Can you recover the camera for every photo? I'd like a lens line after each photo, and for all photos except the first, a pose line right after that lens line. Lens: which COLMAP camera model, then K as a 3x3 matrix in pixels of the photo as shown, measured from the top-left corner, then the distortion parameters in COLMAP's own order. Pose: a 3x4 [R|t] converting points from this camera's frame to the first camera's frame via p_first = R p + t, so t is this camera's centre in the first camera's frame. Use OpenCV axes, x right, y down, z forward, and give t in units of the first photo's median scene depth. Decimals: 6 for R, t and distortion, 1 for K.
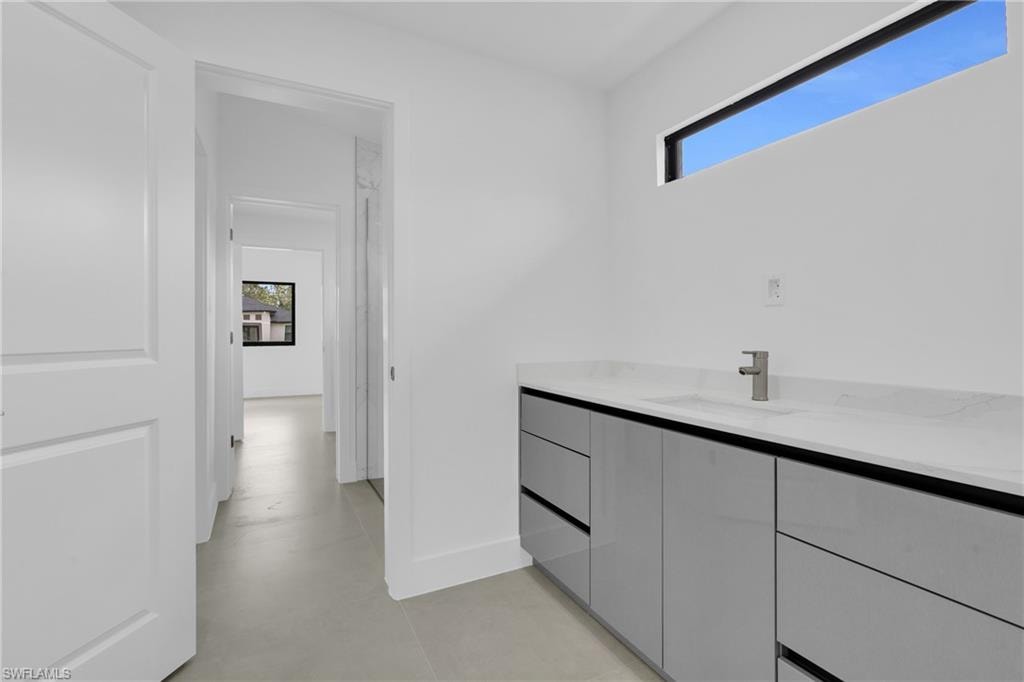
lens RADIAL K [[464.0, 0, 511.3], [0, 464.0, 335.2], [0, 0, 1]] dist [-0.007362, 0.000111]
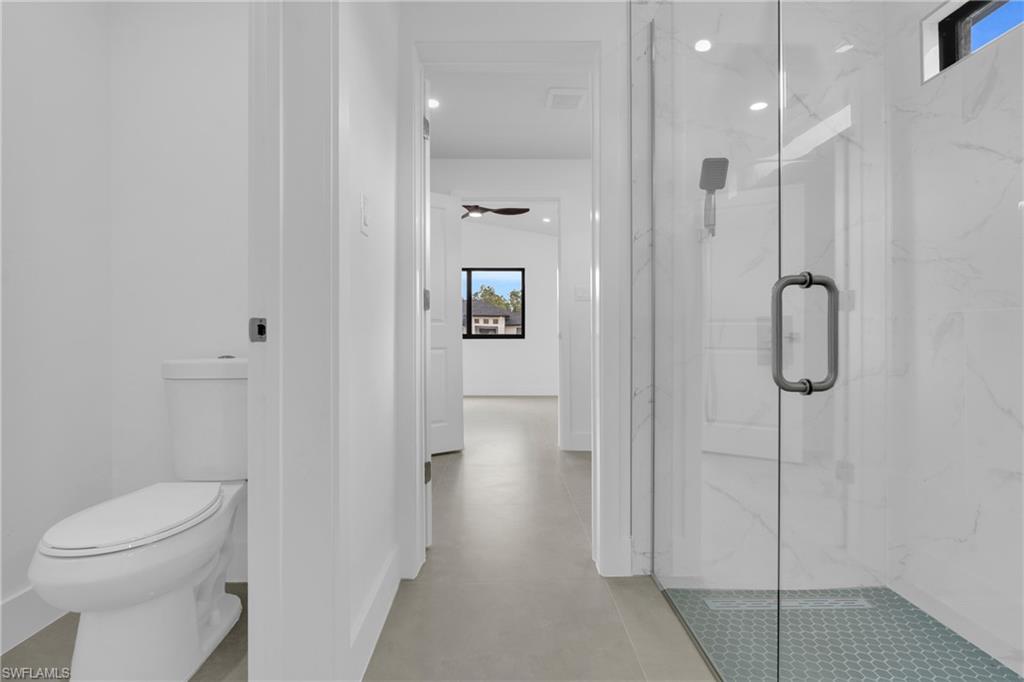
lens RADIAL K [[464.0, 0, 511.3], [0, 464.0, 335.2], [0, 0, 1]] dist [-0.007362, 0.000111]
pose [[0.893109, 0.000333, -0.449839, -0.221195], [-0.000723, 0.999999, -0.000695, 0.049269], [0.449839, 0.000946, 0.893109, 0.480251]]
